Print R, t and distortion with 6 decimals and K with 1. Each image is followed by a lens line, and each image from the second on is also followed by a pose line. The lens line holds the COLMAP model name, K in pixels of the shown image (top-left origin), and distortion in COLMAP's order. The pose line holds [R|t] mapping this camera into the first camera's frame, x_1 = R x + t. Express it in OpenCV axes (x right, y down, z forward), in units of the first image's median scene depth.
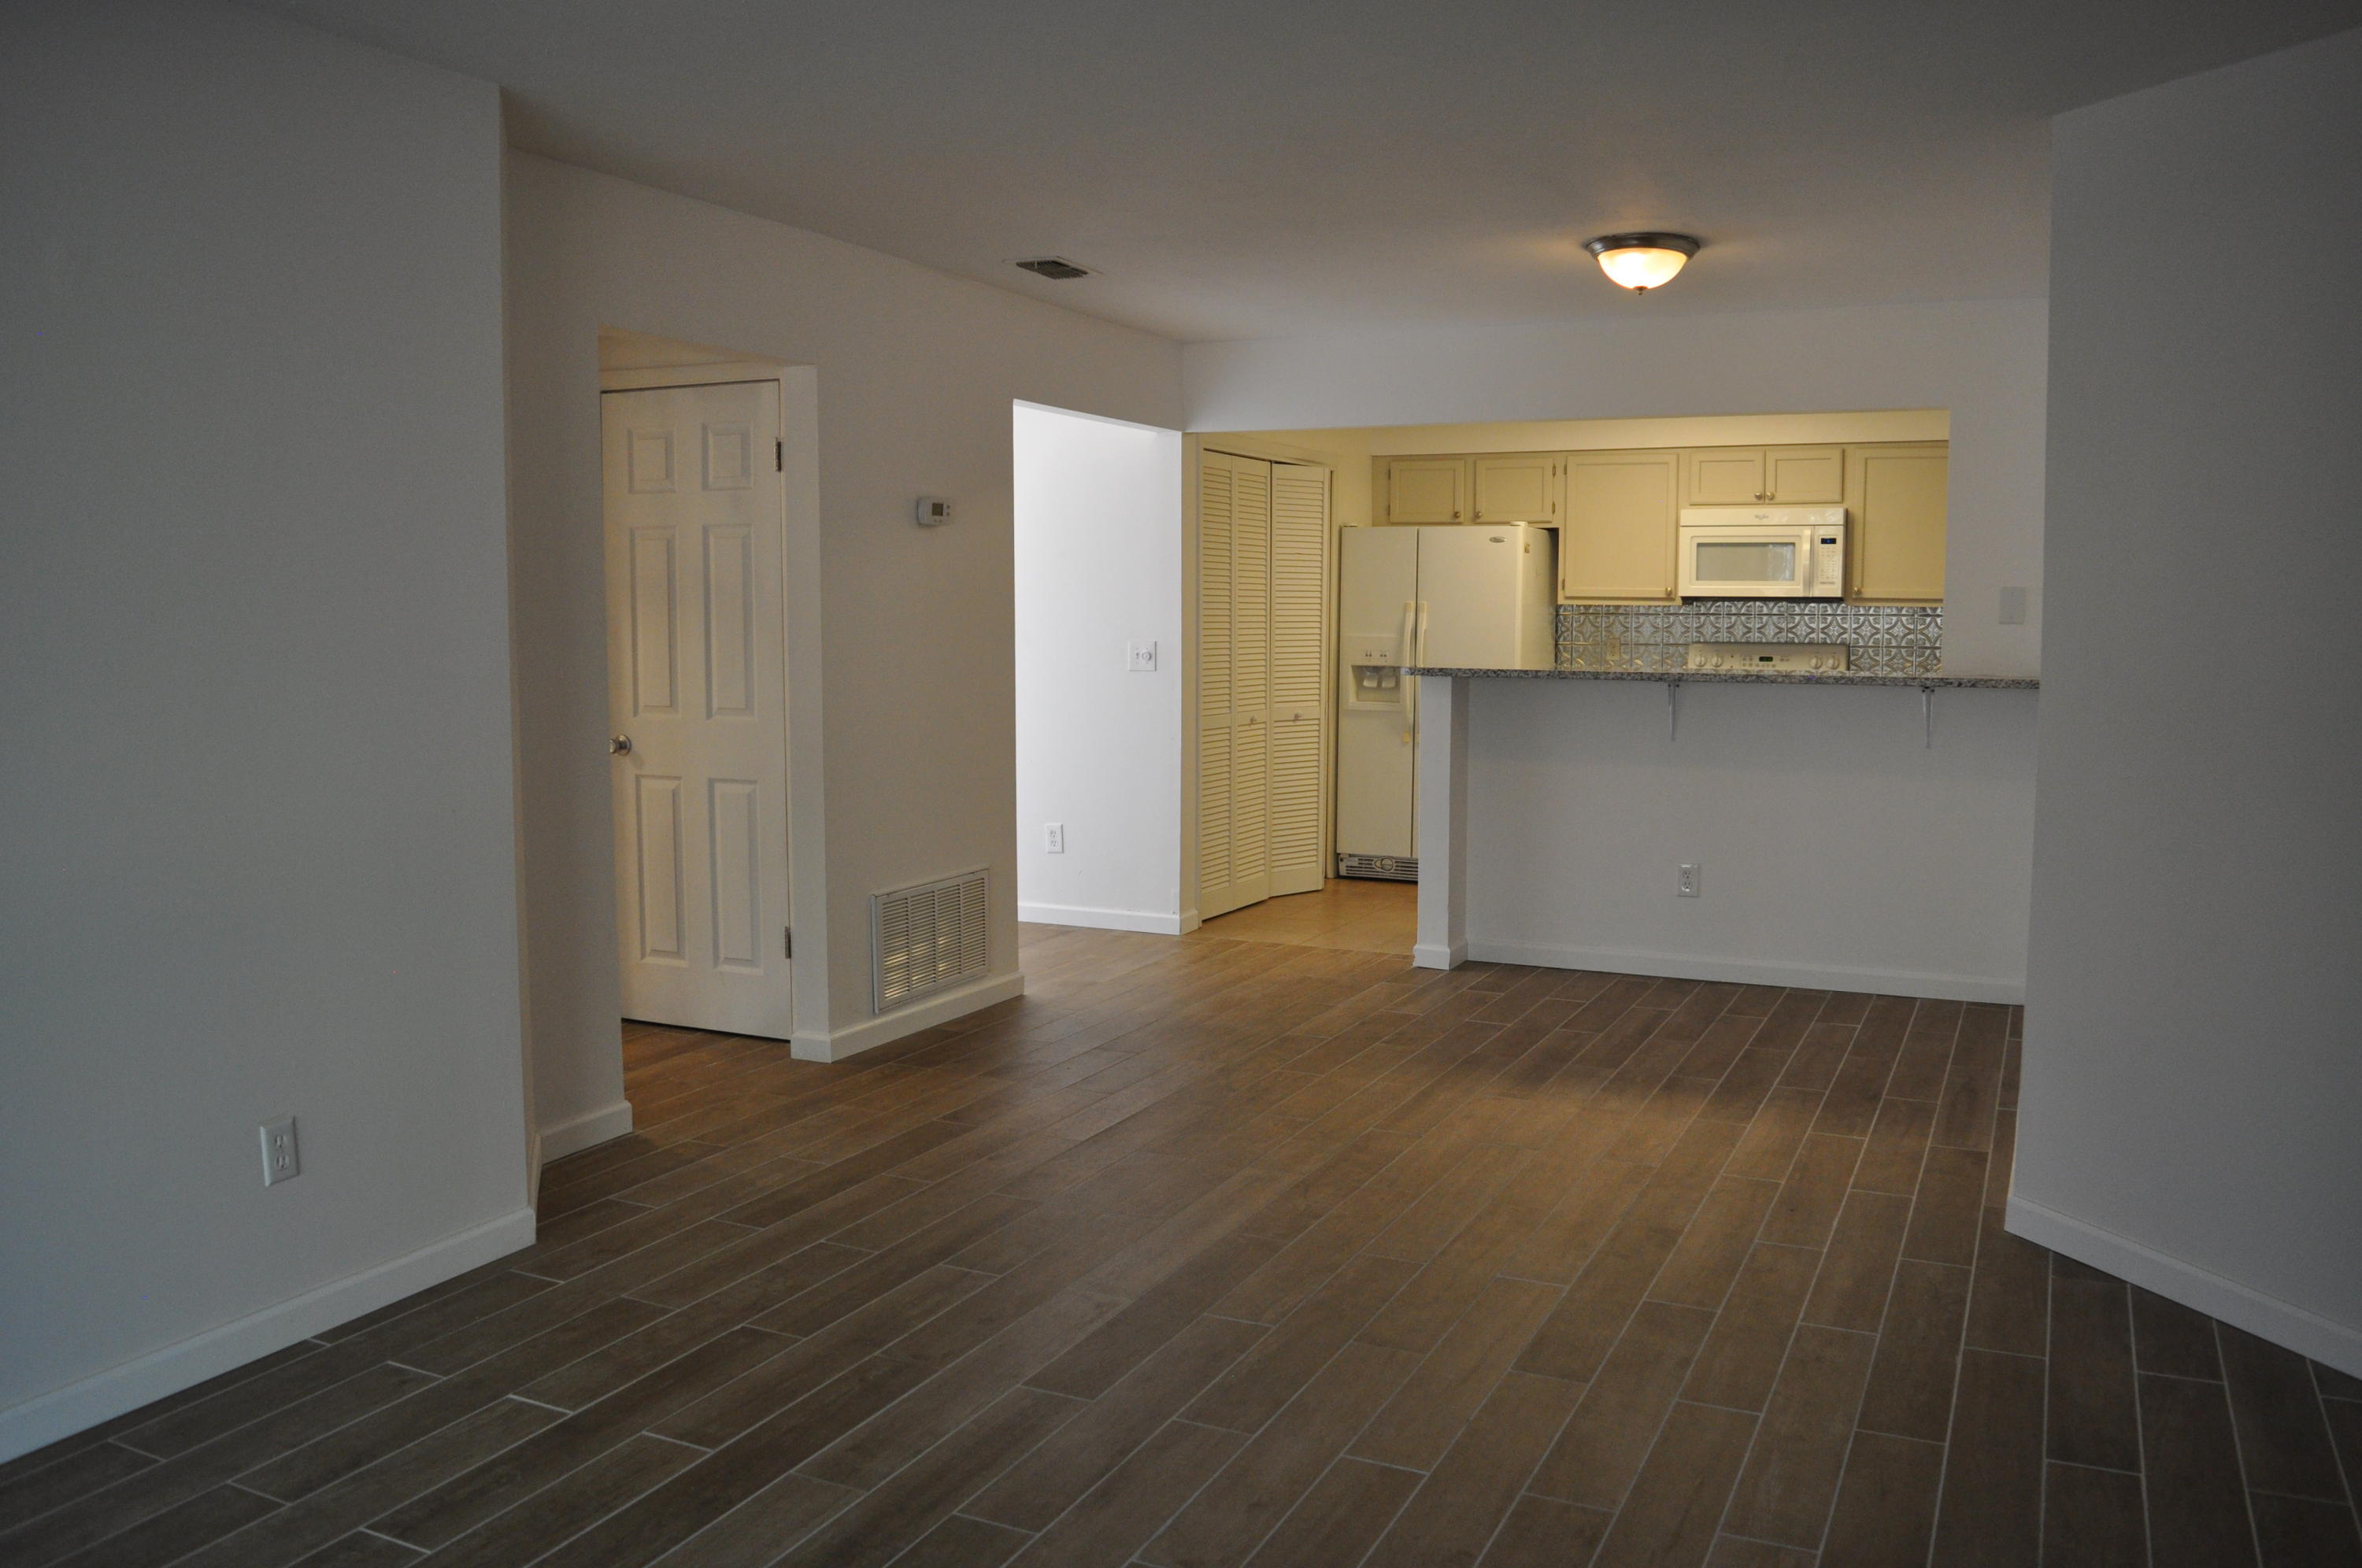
lens RADIAL K [[1848.2, 0, 1203.7], [0, 1848.2, 780.2], [0, 0, 1]] dist [-0.093631, 0.016117]
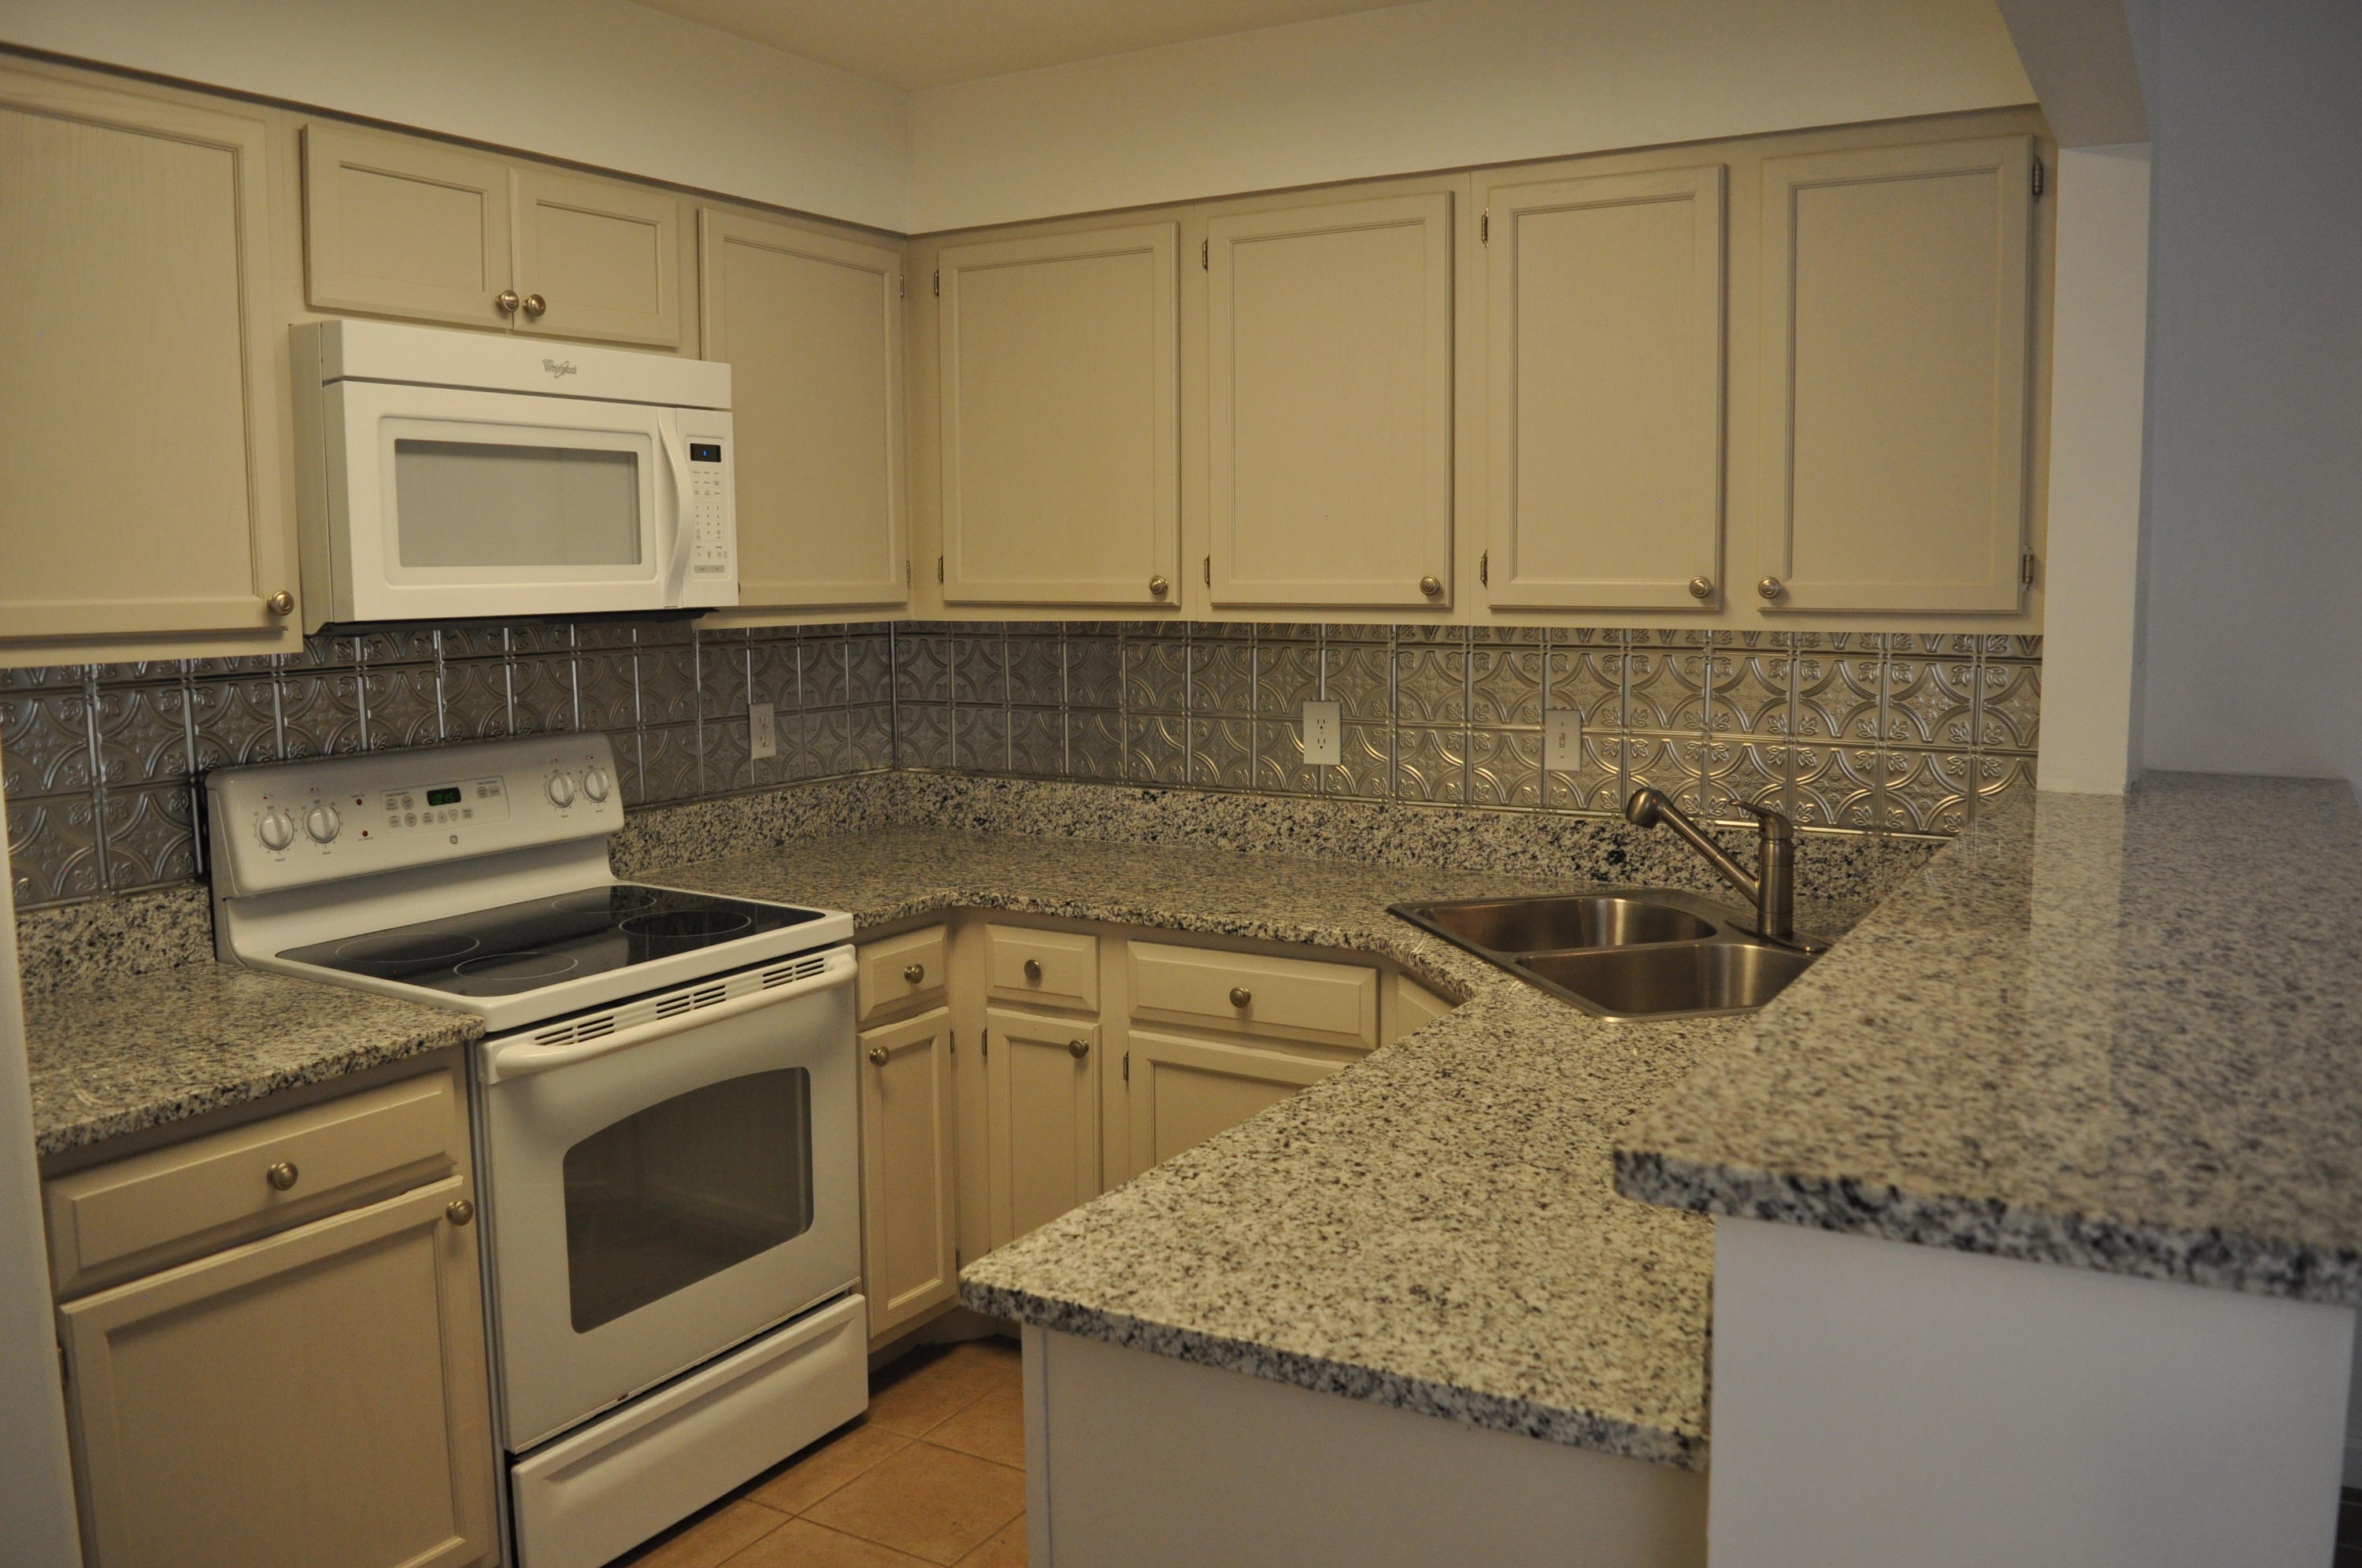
lens RADIAL K [[1848.2, 0, 1206.4], [0, 1848.2, 783.8], [0, 0, 1]] dist [-0.093631, 0.016117]
pose [[0.082376, -0.119577, 0.989402, -0.015038], [0.103433, 0.988440, 0.110849, -0.093257], [-0.991219, 0.093205, 0.093792, 0.846994]]
